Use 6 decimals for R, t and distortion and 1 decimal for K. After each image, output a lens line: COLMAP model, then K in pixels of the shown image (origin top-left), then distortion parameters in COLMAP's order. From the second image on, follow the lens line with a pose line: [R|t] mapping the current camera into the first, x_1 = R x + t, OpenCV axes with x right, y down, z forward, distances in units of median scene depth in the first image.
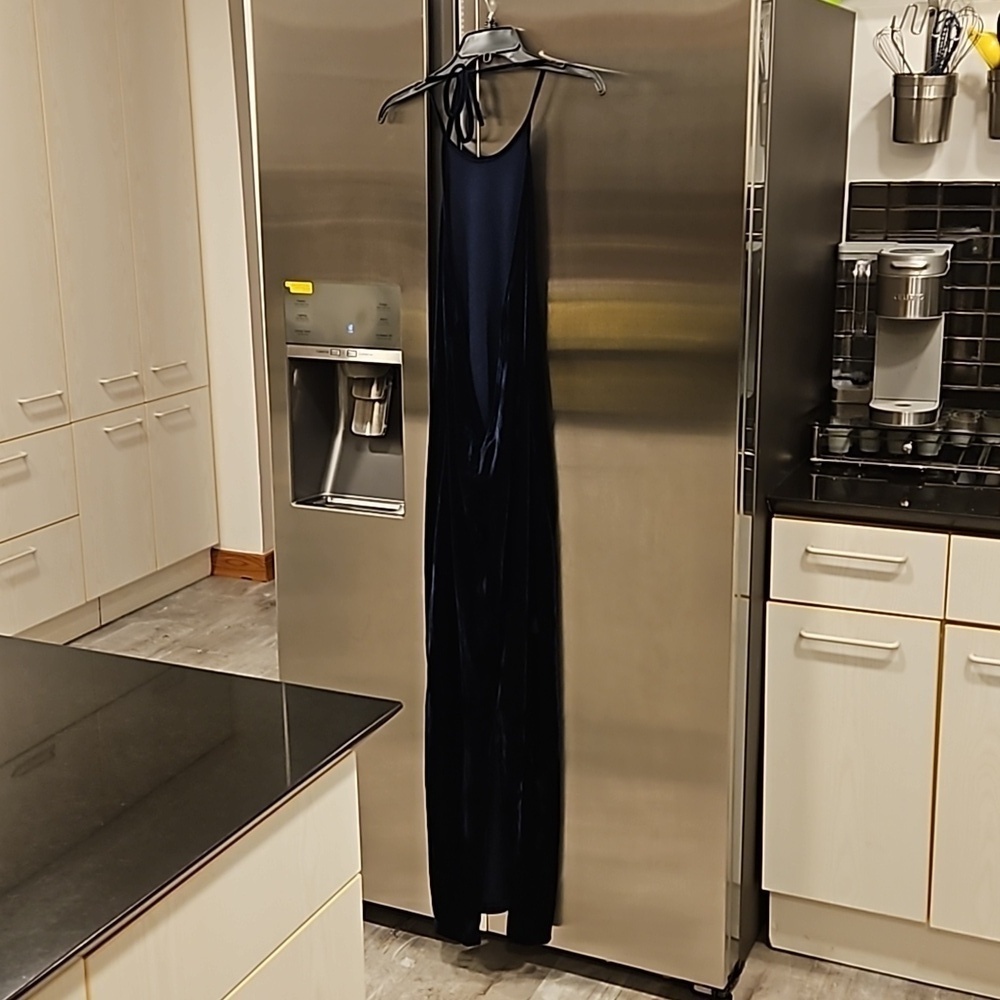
lens RADIAL K [[1462.5, 0, 500.0], [0, 1462.5, 500.0], [0, 0, 1]] dist [0.016456, 0.060730]
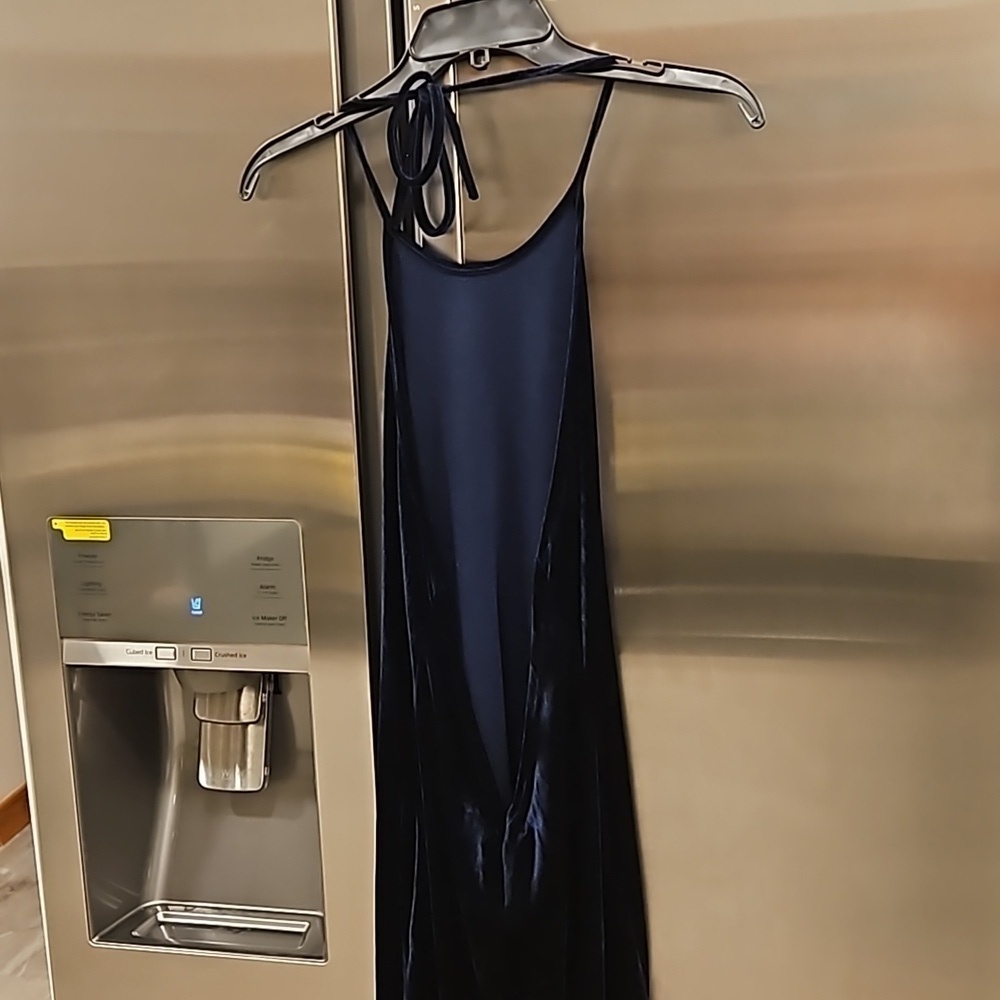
lens RADIAL K [[1462.5, 0, 500.0], [0, 1462.5, 500.0], [0, 0, 1]] dist [0.016456, 0.060730]
pose [[0.977801, -0.073615, 0.196181, -0.102545], [0.079272, 0.996629, -0.021130, -0.143503], [-0.193964, 0.036213, 0.980340, 0.520756]]
